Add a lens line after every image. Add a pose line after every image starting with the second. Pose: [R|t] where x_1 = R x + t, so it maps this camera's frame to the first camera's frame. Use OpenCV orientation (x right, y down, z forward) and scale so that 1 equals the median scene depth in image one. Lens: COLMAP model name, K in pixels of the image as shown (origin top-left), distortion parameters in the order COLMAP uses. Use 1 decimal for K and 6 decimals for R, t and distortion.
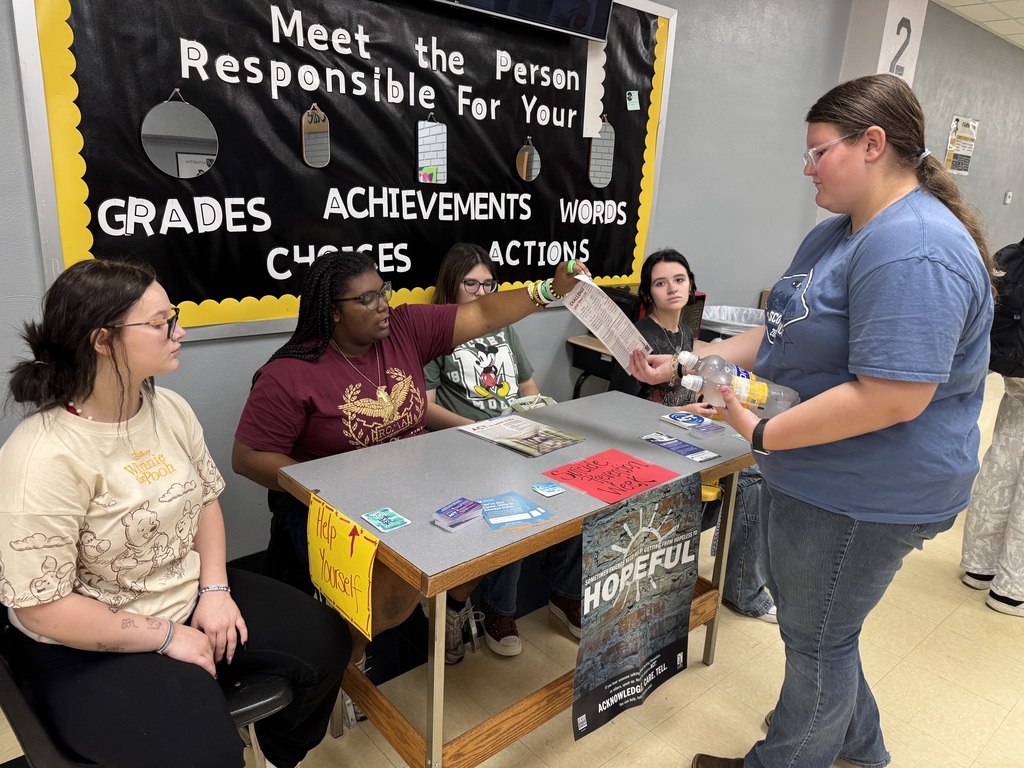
lens RADIAL K [[721.5, 0, 548.3], [0, 721.5, 382.9], [0, 0, 1]] dist [0.155404, -0.220521]
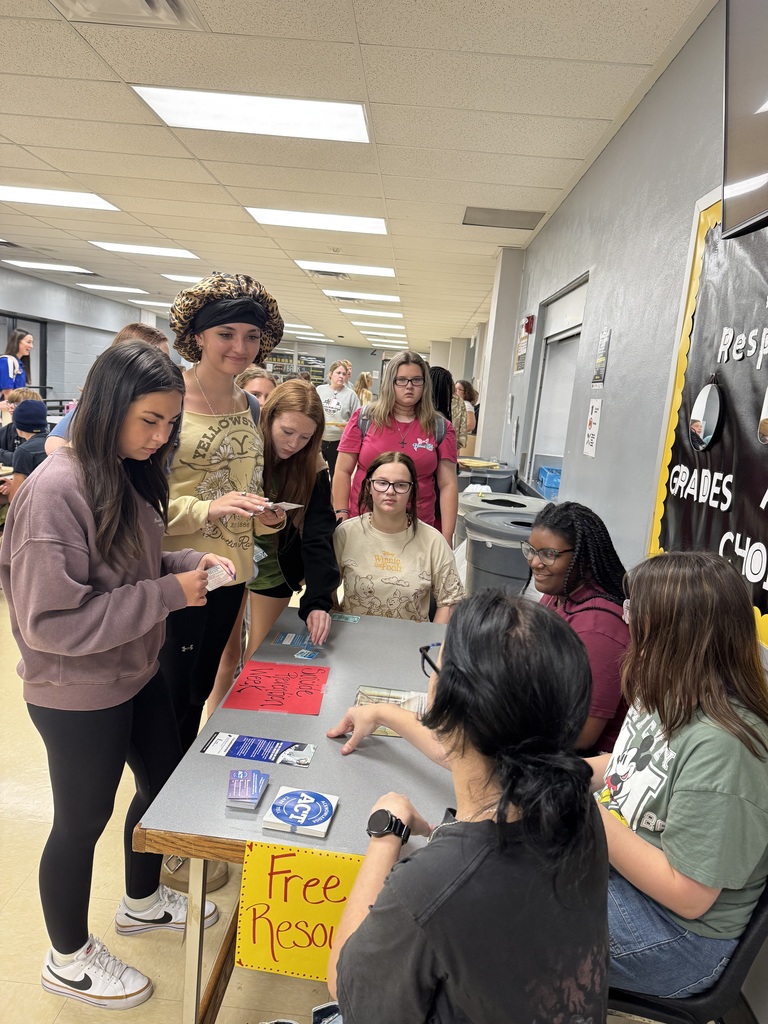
lens RADIAL K [[721.5, 0, 378.0], [0, 721.5, 529.8], [0, 0, 1]] dist [0.155404, -0.220521]
pose [[-0.709622, 0.009576, -0.704517, 0.501138], [-0.321292, 0.885498, 0.335657, -0.317360], [0.627062, 0.464545, -0.625292, 1.179850]]
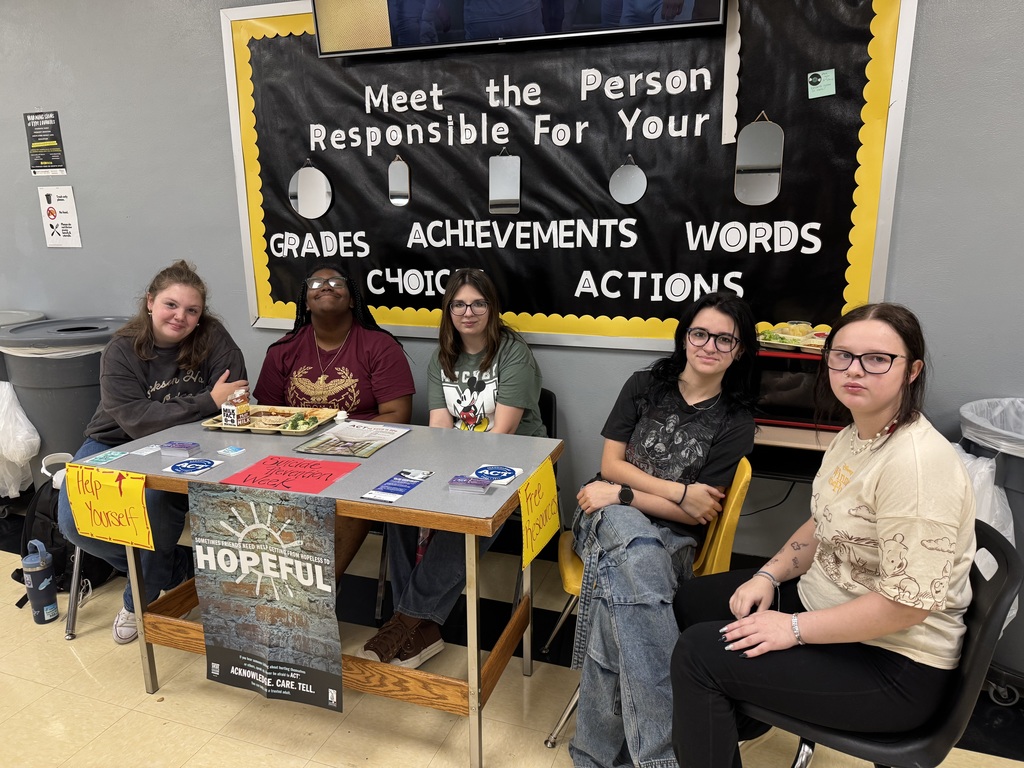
lens RADIAL K [[750.7, 0, 513.7], [0, 750.7, 407.7], [0, 0, 1]] dist [0.169381, -0.266960]
pose [[0.473260, 0.171687, -0.864031, 0.878505], [-0.203043, 0.975675, 0.082657, -0.096576], [0.857204, 0.136317, 0.496607, 0.527253]]
